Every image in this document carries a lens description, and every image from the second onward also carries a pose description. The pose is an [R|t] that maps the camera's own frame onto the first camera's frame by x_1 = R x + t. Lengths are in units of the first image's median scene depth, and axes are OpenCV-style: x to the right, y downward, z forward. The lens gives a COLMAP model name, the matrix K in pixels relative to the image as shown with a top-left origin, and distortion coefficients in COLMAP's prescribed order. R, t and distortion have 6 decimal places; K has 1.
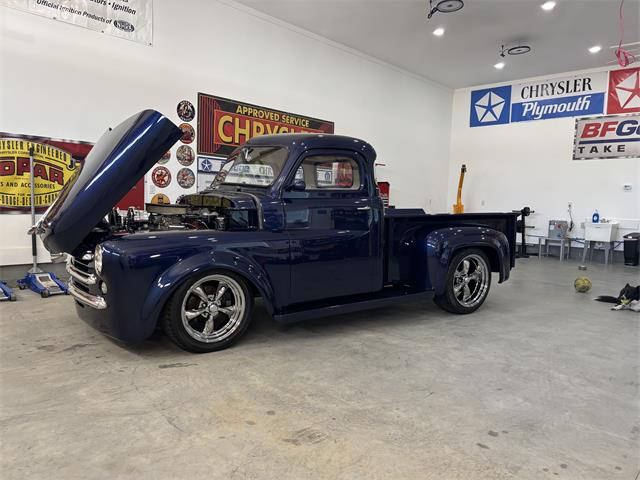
lens RADIAL K [[481.4, 0, 324.1], [0, 481.4, 241.8], [0, 0, 1]] dist [0.026286, -0.033085]
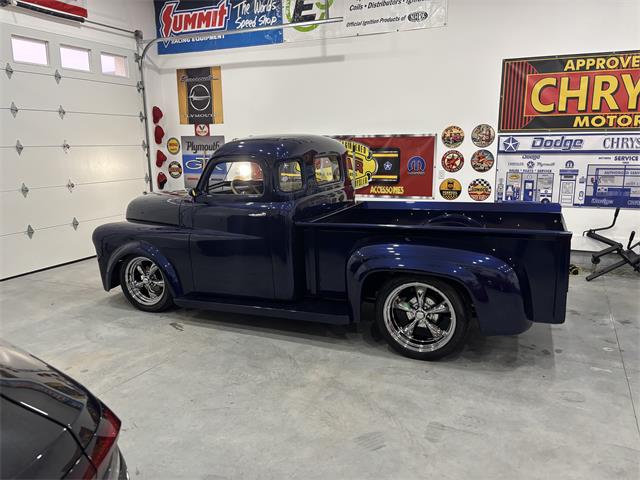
lens RADIAL K [[481.4, 0, 322.5], [0, 481.4, 236.8], [0, 0, 1]] dist [0.026286, -0.033085]
pose [[0.311402, 0.145597, -0.939058, 0.490997], [-0.056617, 0.989280, 0.134609, -0.095167], [0.948590, 0.011249, 0.316307, 0.425972]]
